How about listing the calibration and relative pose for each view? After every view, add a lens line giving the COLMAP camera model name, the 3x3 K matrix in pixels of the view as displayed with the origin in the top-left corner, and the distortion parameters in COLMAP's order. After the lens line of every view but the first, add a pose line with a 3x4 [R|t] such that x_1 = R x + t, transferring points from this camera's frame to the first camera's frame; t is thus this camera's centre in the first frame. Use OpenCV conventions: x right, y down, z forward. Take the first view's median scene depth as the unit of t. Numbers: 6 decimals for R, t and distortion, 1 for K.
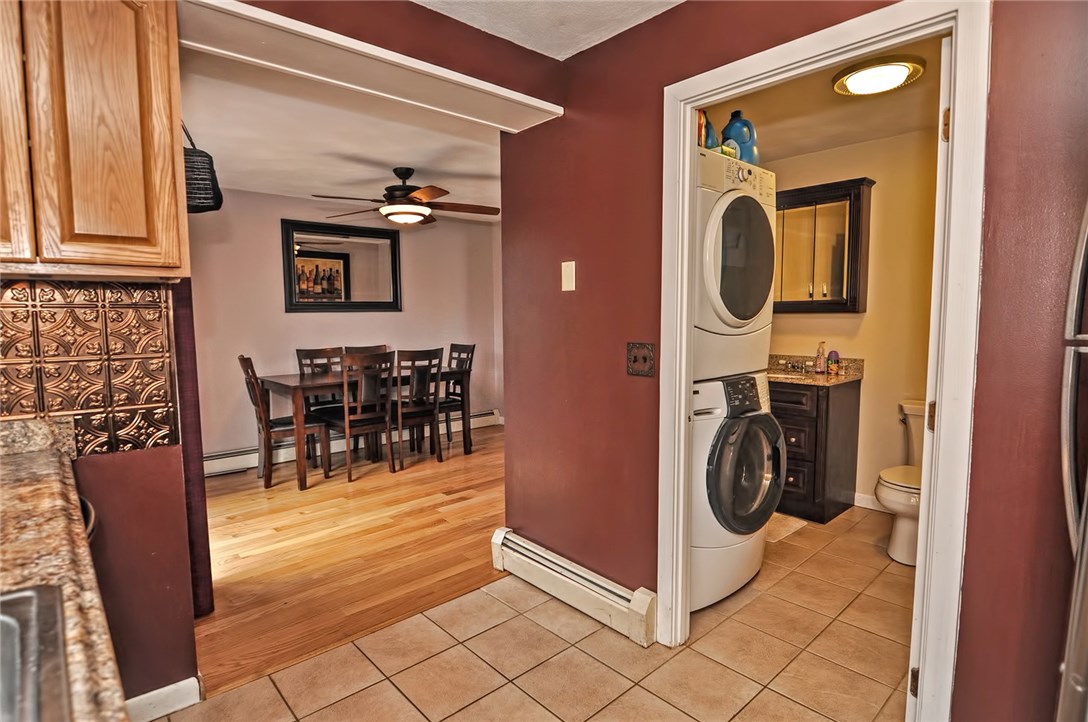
lens RADIAL K [[558.0, 0, 544.0], [0, 558.0, 361.0], [0, 0, 1]] dist [0.000199, 0.000000]
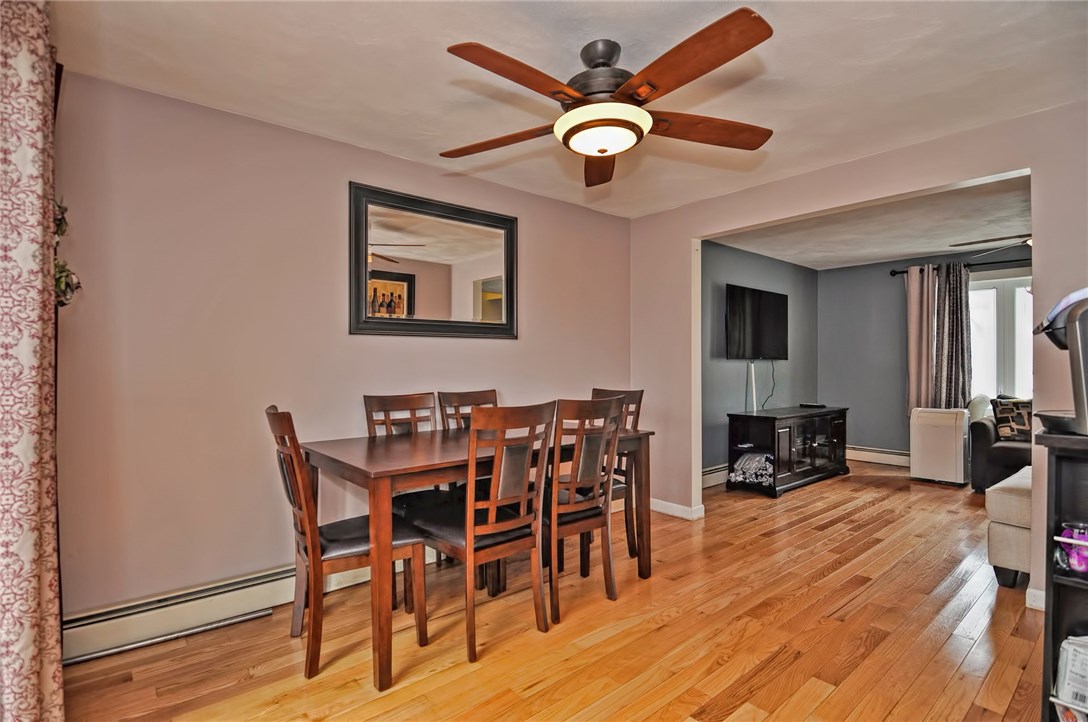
lens RADIAL K [[528.8, 0, 544.0], [0, 528.8, 361.0], [0, 0, 1]] dist [0.001983, 0.000168]
pose [[0.999627, 0.005373, -0.026786, -0.265944], [-0.007729, 0.996036, -0.088617, -0.010487], [0.026204, 0.088791, 0.995706, 0.492159]]
